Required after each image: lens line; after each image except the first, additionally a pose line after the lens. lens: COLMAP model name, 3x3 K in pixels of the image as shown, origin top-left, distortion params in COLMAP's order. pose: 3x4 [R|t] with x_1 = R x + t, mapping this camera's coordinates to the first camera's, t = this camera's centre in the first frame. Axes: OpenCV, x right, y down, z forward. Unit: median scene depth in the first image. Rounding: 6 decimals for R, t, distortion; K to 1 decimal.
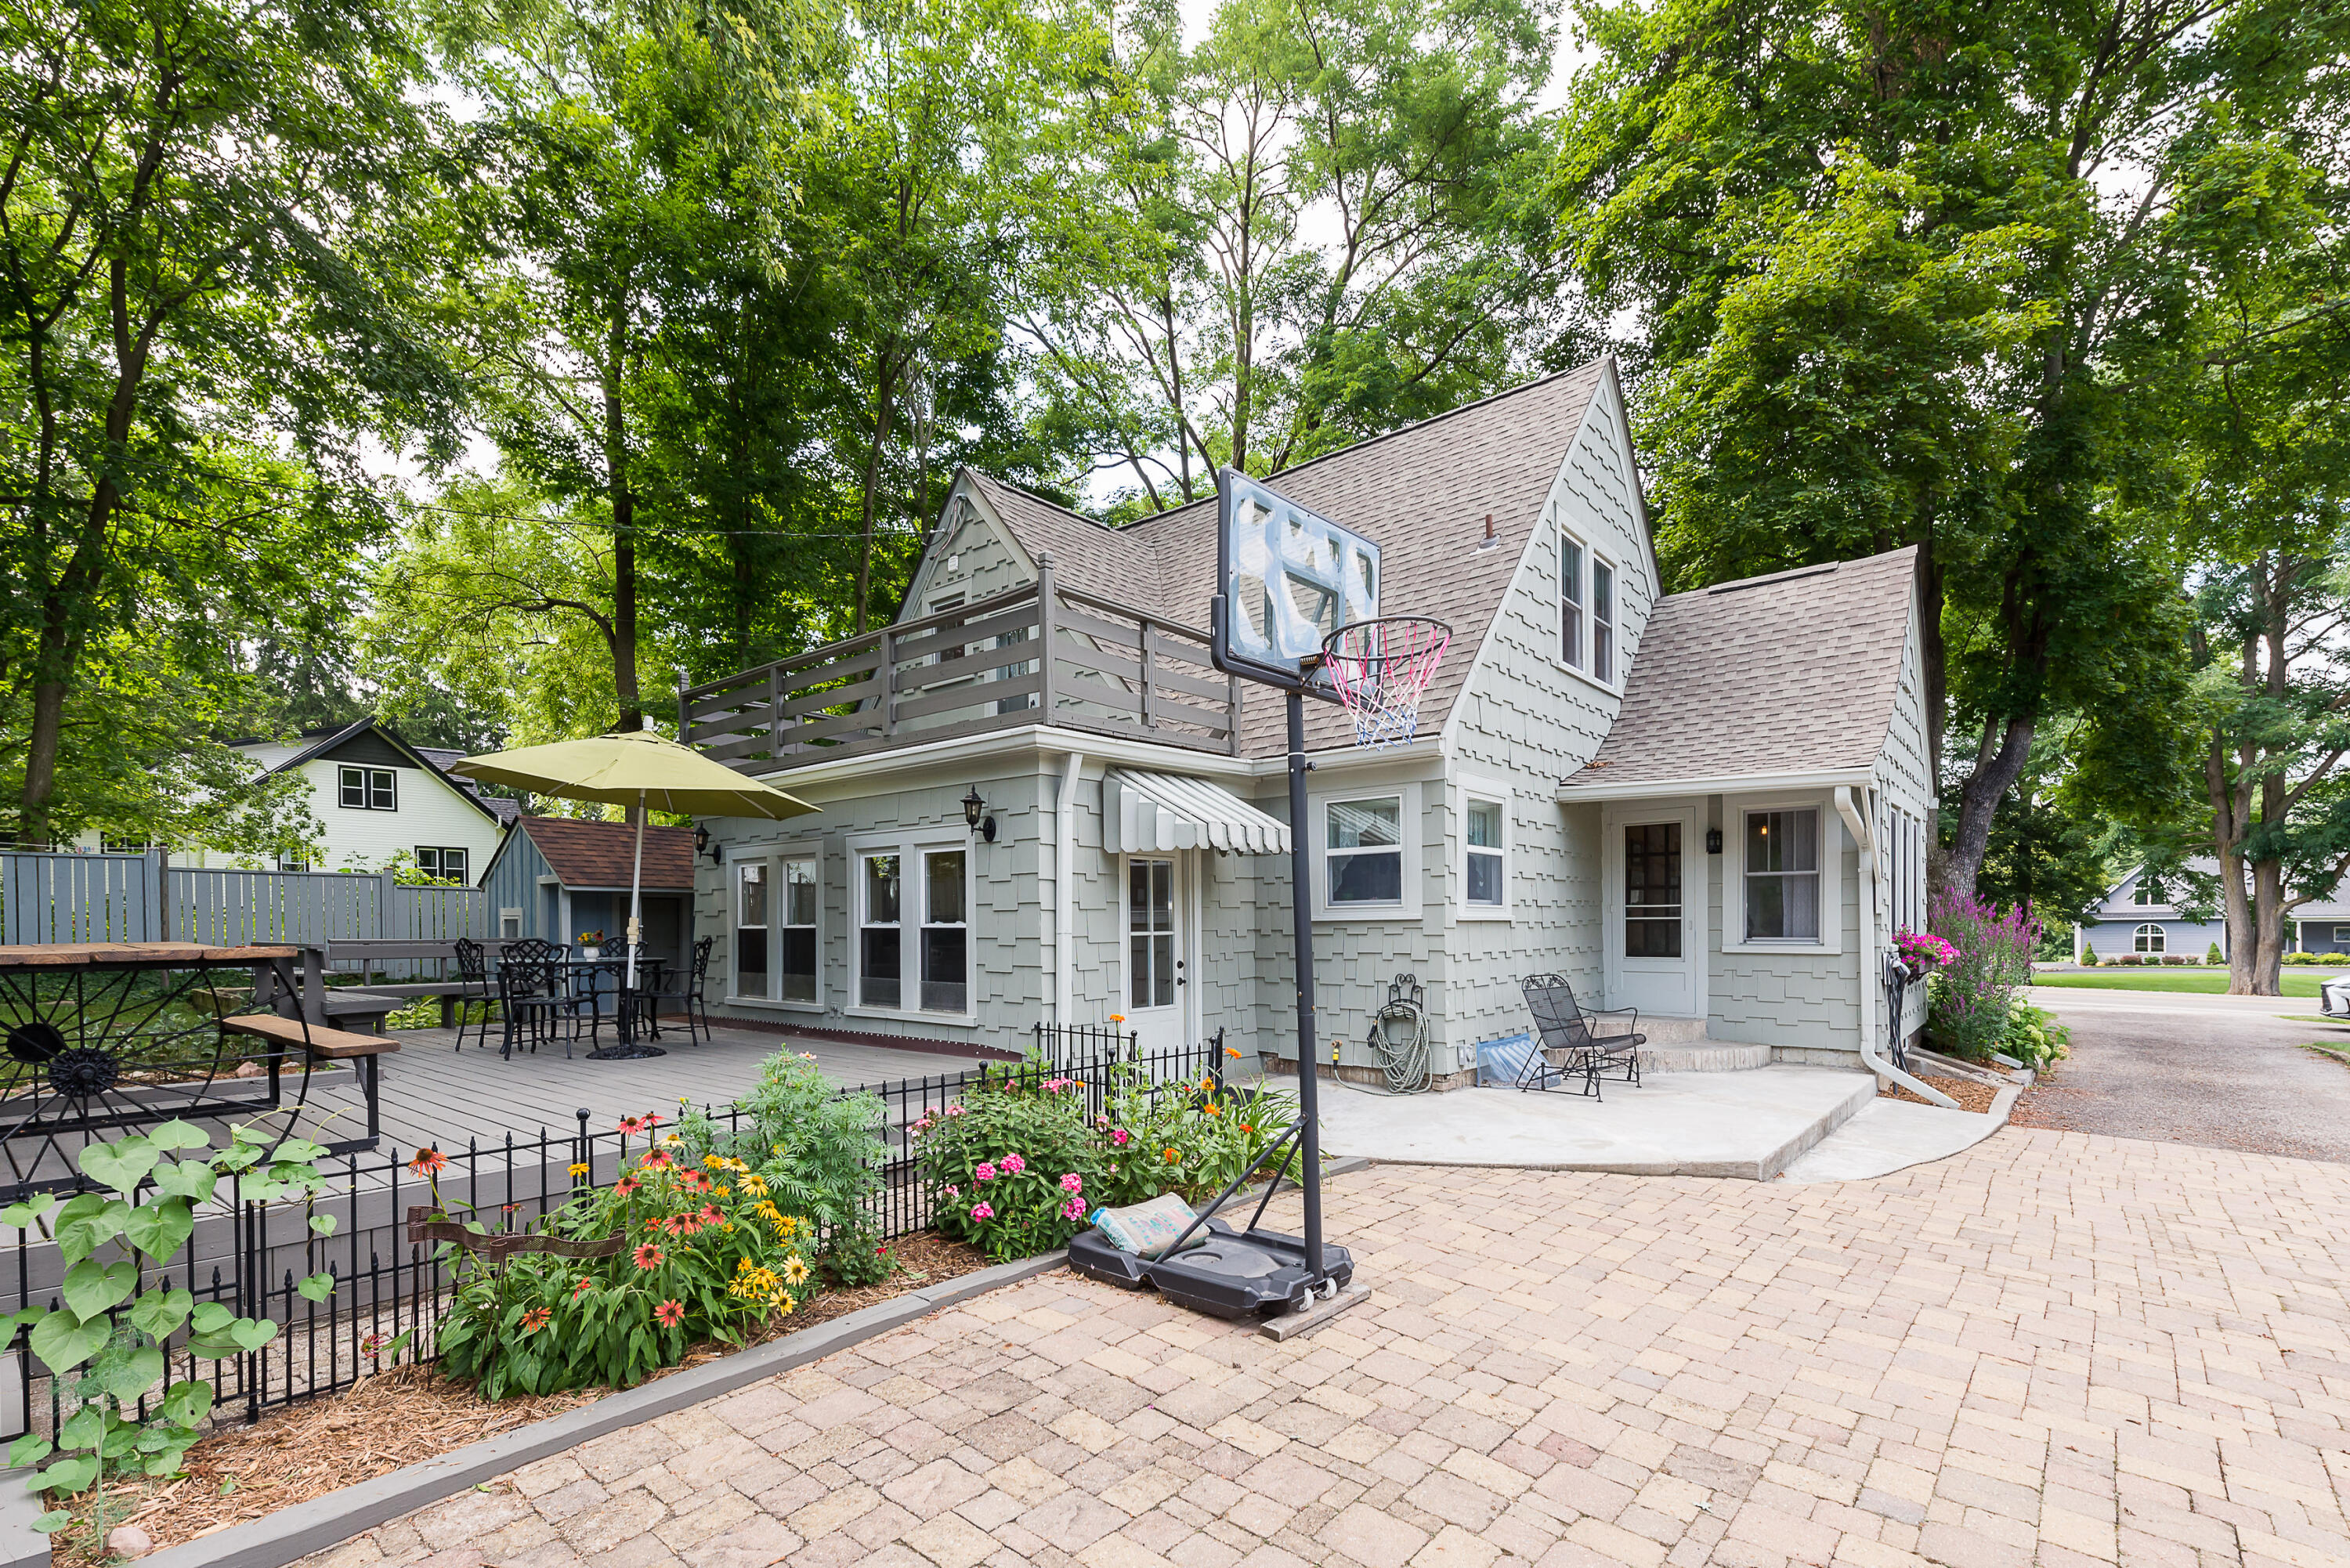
lens RADIAL K [[1044.6, 0, 1175.8], [0, 1044.6, 933.9], [0, 0, 1]] dist [0.027257, -0.012935]
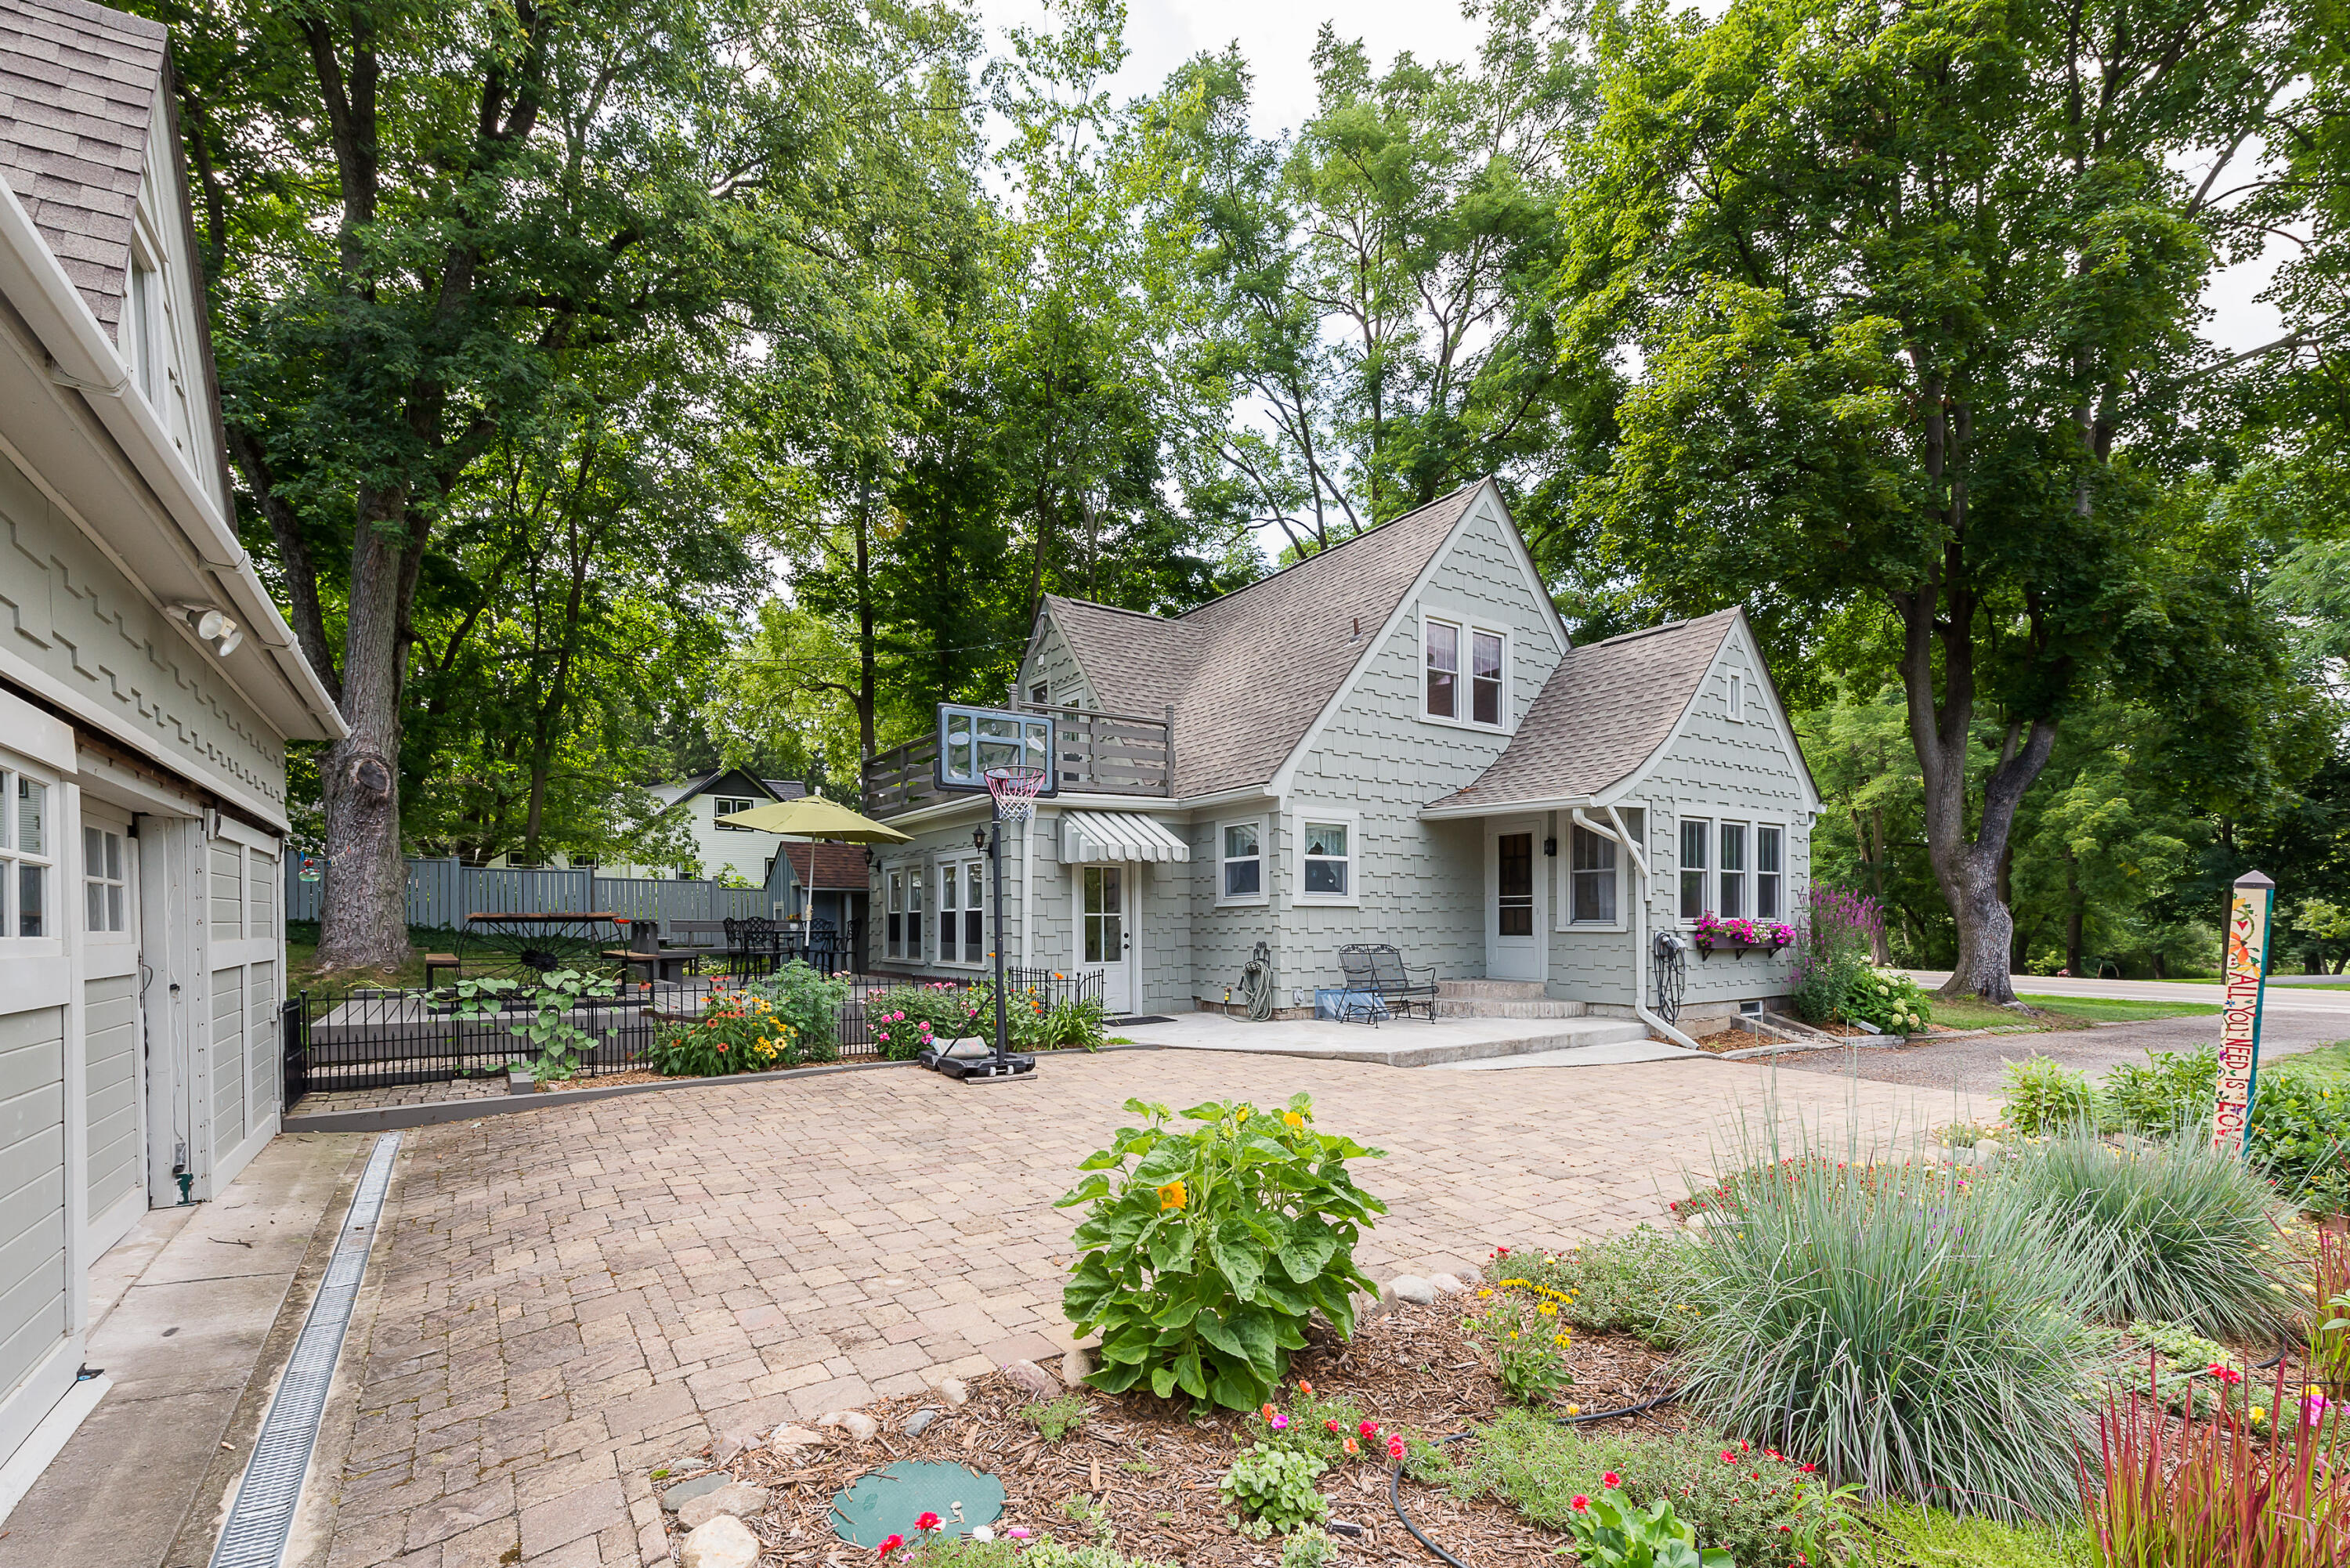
lens RADIAL K [[1044.6, 0, 1175.8], [0, 1044.6, 933.9], [0, 0, 1]] dist [0.027257, -0.012935]
pose [[0.963023, 0.005494, -0.269363, 0.450380], [-0.005389, 0.999985, 0.001130, 0.023202], [0.269365, 0.000364, 0.963038, -0.418422]]
